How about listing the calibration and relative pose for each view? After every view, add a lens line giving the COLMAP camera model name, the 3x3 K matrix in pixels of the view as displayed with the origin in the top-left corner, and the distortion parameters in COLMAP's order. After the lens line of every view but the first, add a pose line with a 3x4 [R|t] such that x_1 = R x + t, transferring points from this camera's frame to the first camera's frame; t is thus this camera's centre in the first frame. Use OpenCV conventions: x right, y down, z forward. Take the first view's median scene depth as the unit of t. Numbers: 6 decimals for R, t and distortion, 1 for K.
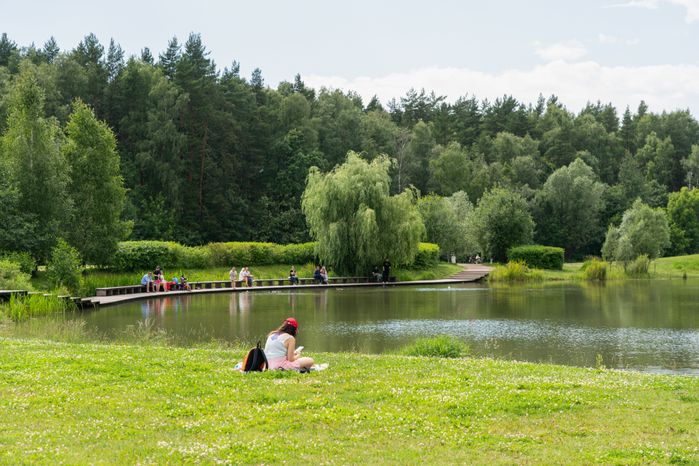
lens RADIAL K [[1328.4, 0, 349.5], [0, 1328.4, 233.4], [0, 0, 1]] dist [-0.050175, 0.000000]
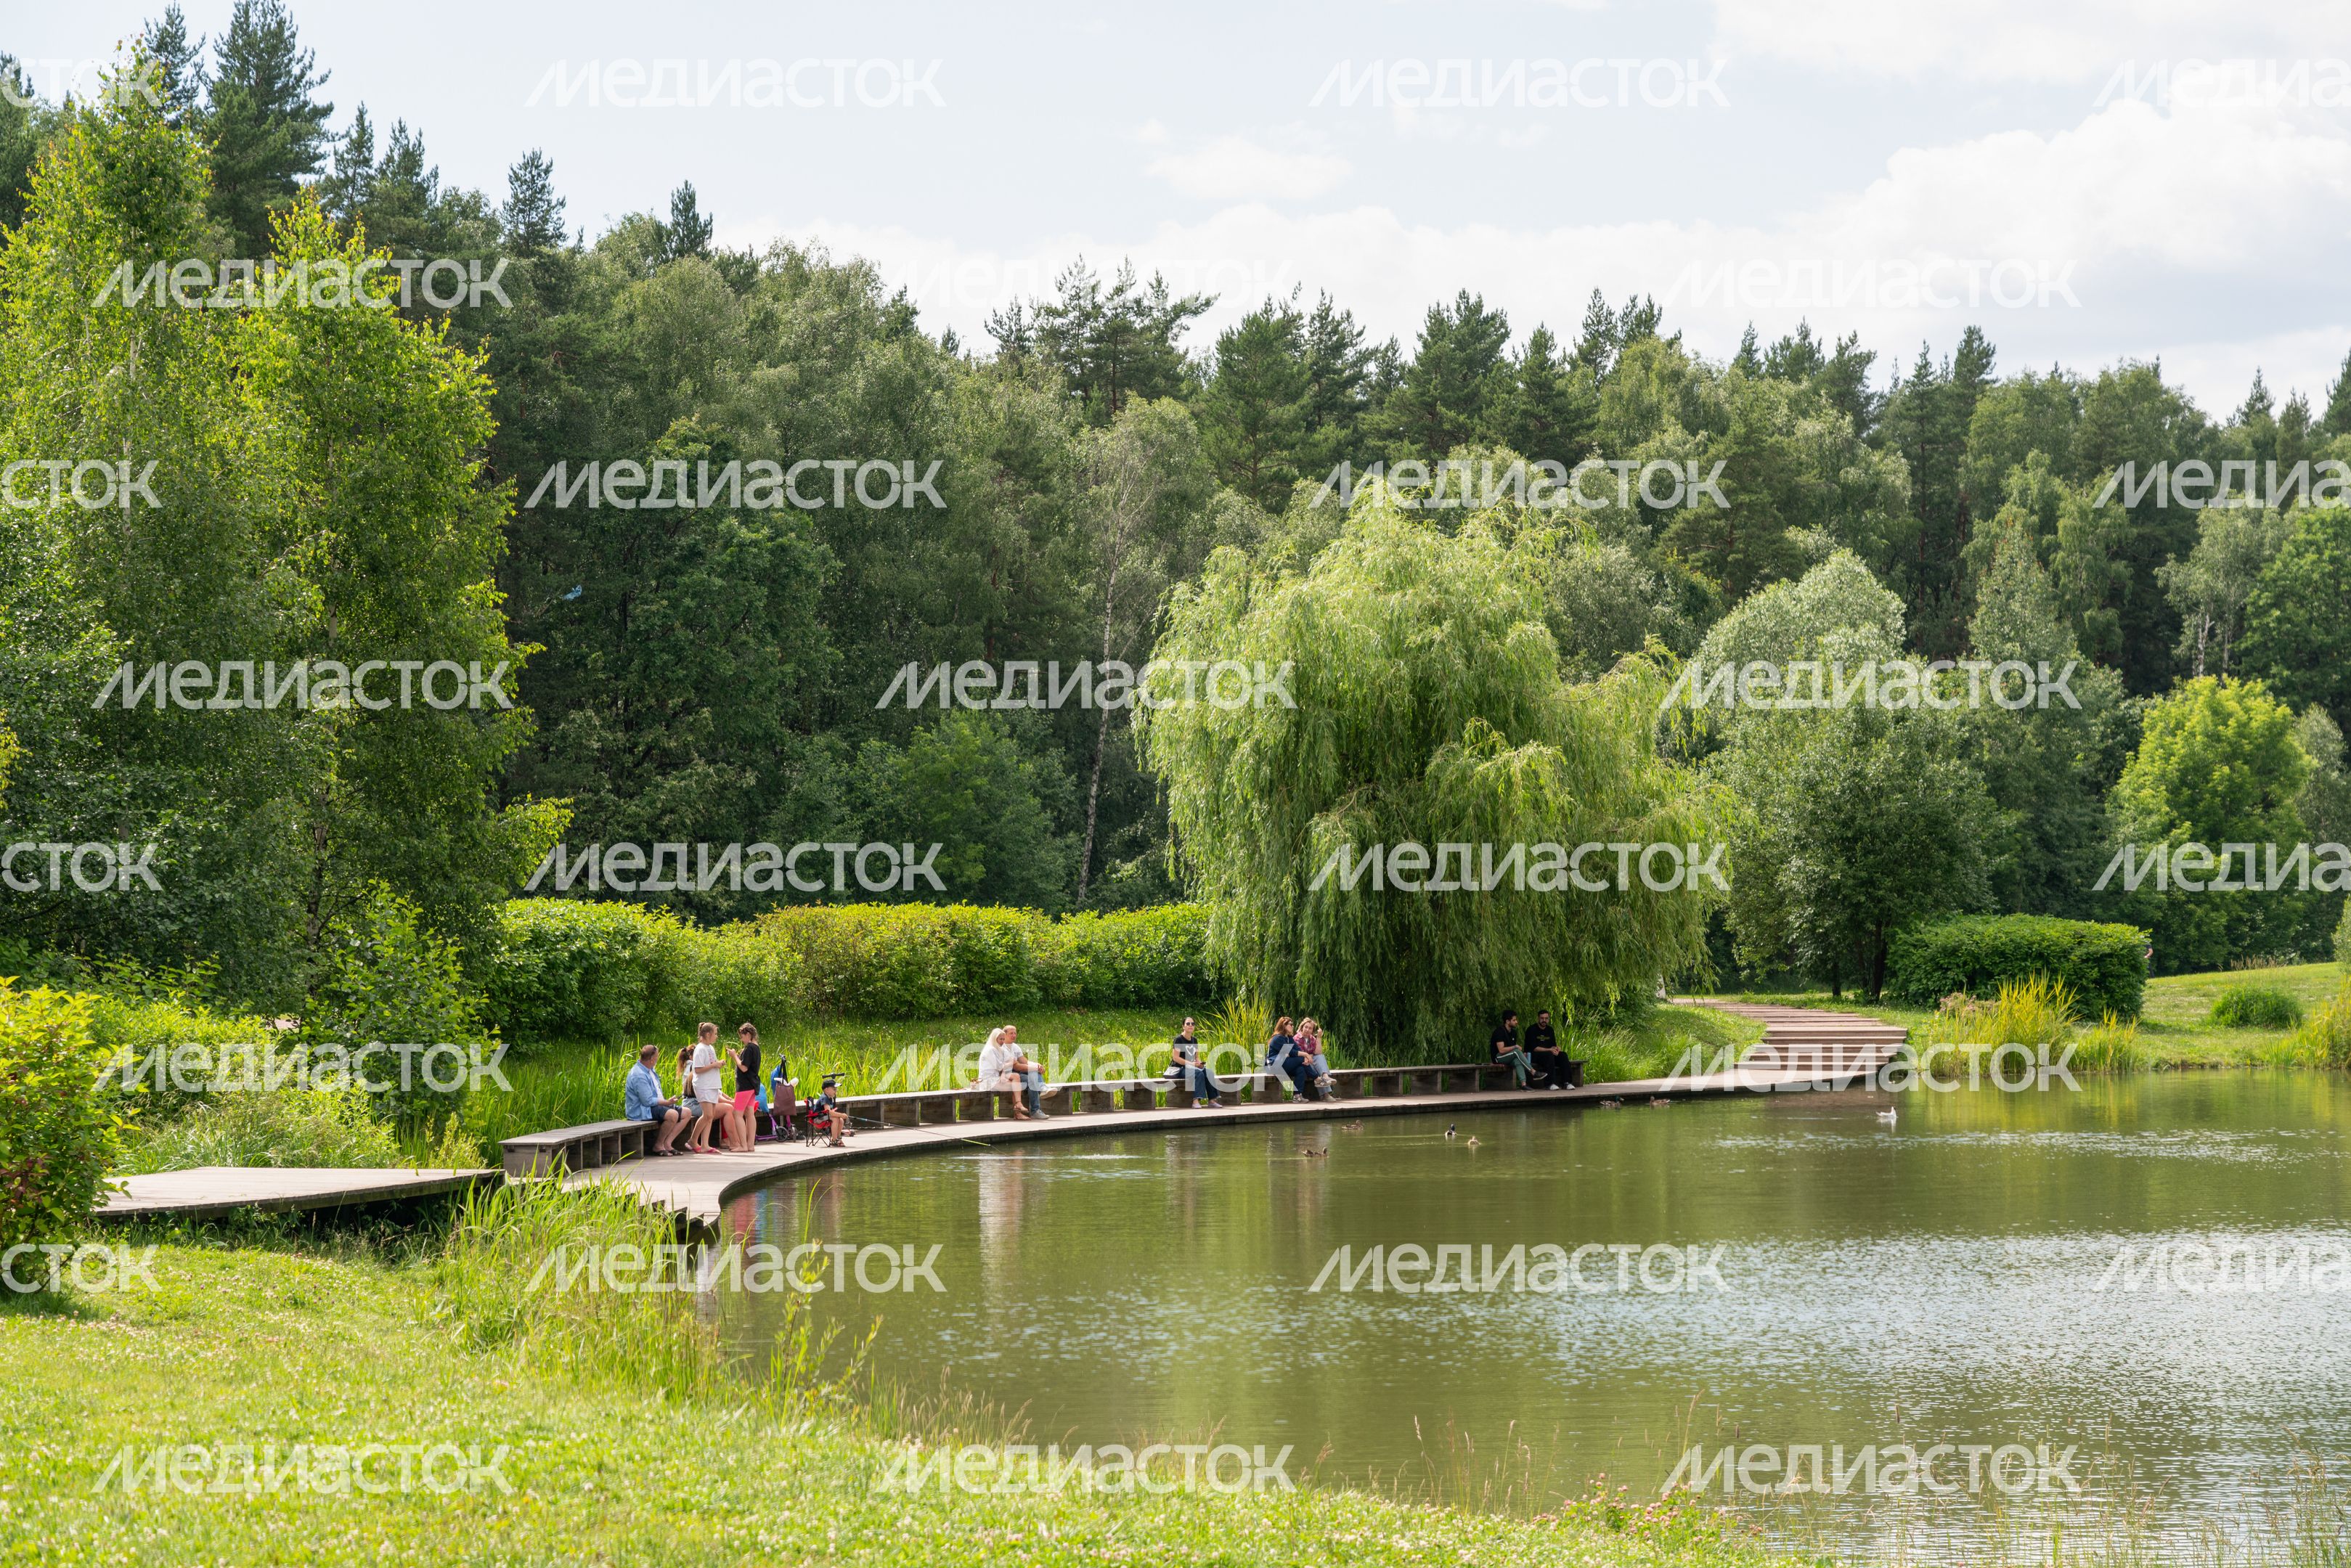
lens RADIAL K [[5202.1, 0, 1175.6], [0, 5202.1, 782.3], [0, 0, 1]] dist [0.003153, 0.000000]
pose [[0.991116, -0.000251, 0.132998, -0.079932], [0.002543, 0.999851, -0.017067, 0.000737], [-0.132974, 0.017253, 0.990969, 0.093133]]
